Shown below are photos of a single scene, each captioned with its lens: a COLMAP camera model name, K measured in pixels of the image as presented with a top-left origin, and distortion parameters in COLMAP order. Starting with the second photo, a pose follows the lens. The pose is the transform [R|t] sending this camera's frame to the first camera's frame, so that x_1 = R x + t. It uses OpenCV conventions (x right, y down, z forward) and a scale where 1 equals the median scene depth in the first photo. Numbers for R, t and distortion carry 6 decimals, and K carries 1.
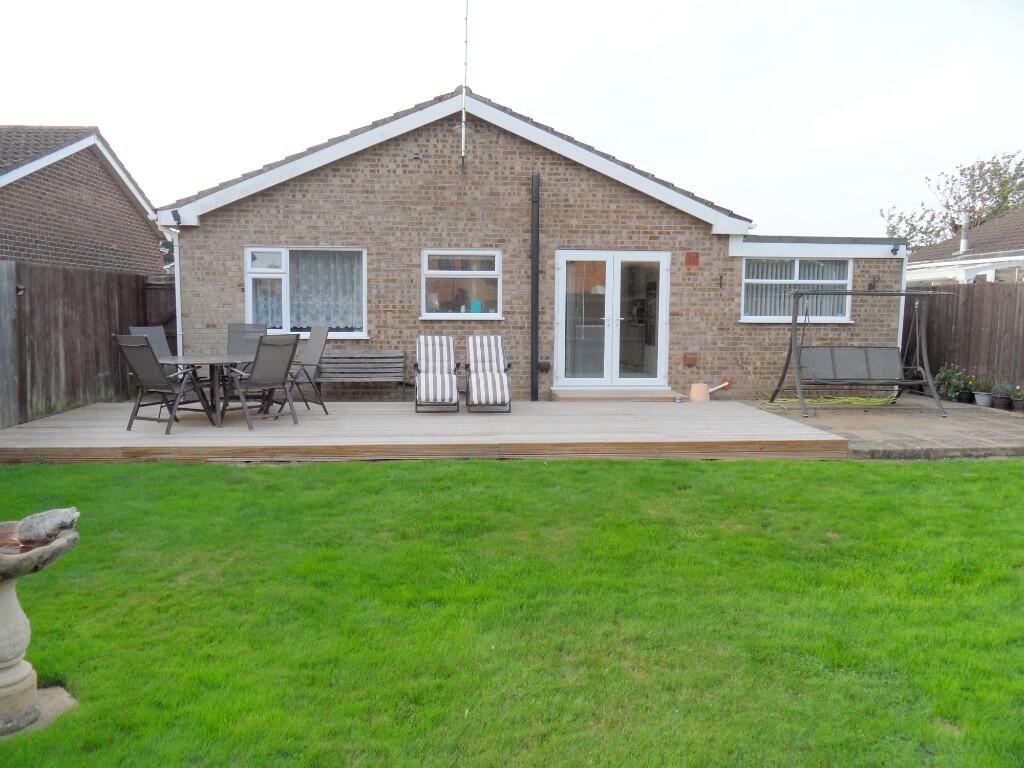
lens RADIAL K [[755.8, 0, 506.7], [0, 755.8, 381.6], [0, 0, 1]] dist [-0.017374, 0.020138]
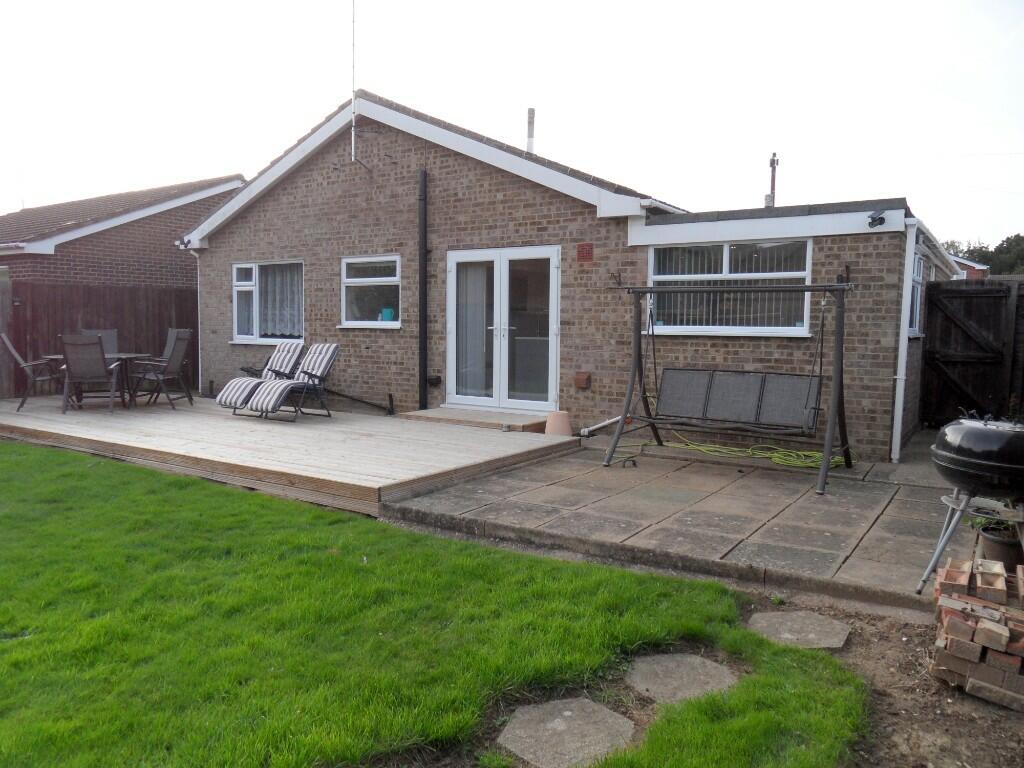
lens RADIAL K [[755.8, 0, 513.4], [0, 755.8, 381.7], [0, 0, 1]] dist [-0.017374, 0.020138]
pose [[0.788261, 0.048306, -0.613442, 0.683743], [-0.065288, 0.997852, -0.005317, -0.019999], [0.611867, 0.044242, 0.789722, 0.347605]]
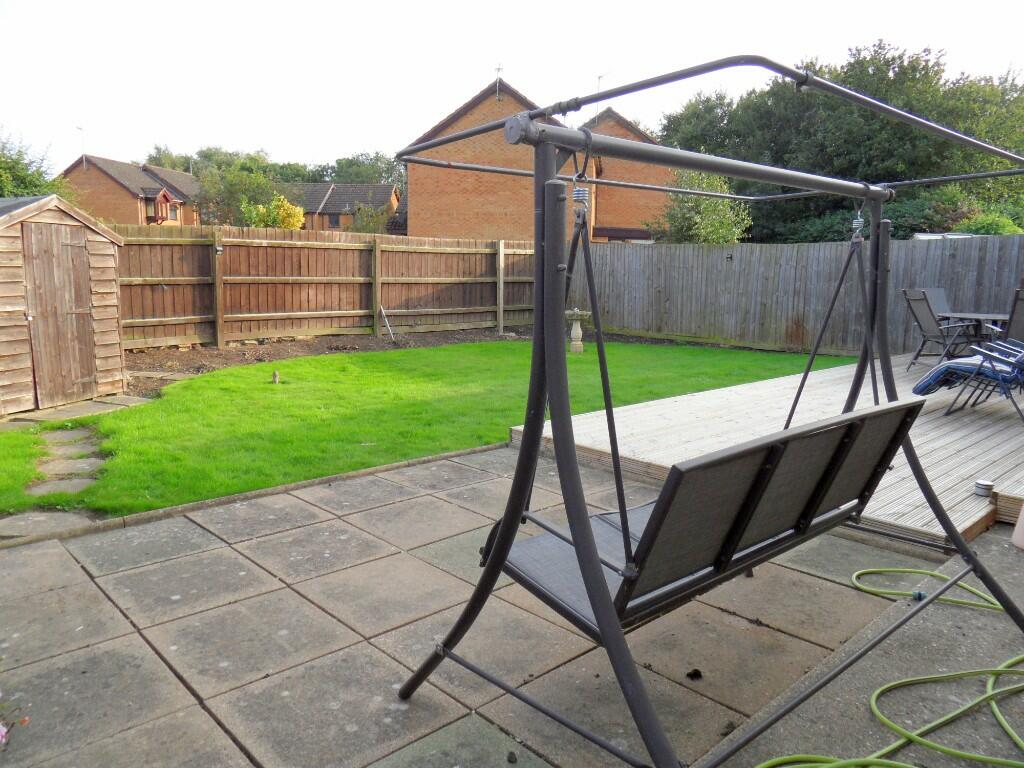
lens RADIAL K [[755.8, 0, 513.9], [0, 755.8, 389.4], [0, 0, 1]] dist [-0.017374, 0.020138]
pose [[-0.779426, 0.086165, -0.620541, 0.621082], [-0.080944, 0.968345, 0.236128, -0.113827], [0.621243, 0.234273, -0.747779, 1.237678]]
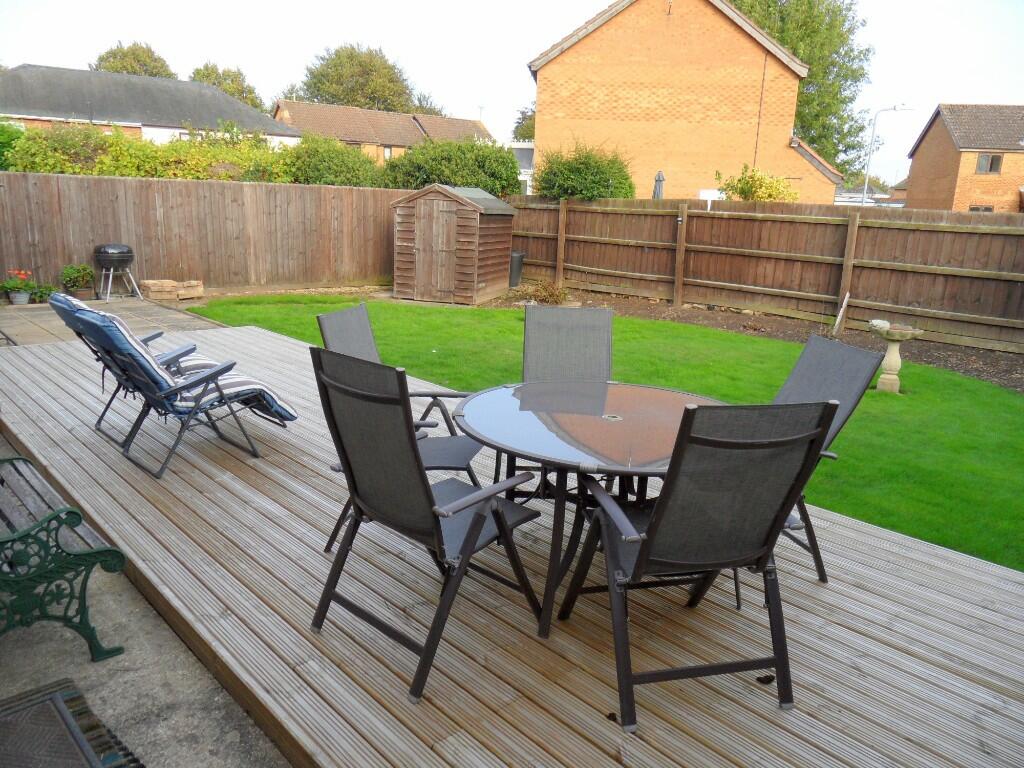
lens RADIAL K [[755.8, 0, 516.3], [0, 755.8, 383.0], [0, 0, 1]] dist [-0.017374, 0.020138]
pose [[-0.617421, -0.211637, 0.757628, -0.903150], [0.033275, 0.955240, 0.293955, -0.141881], [-0.785929, 0.206705, -0.582743, 1.070243]]
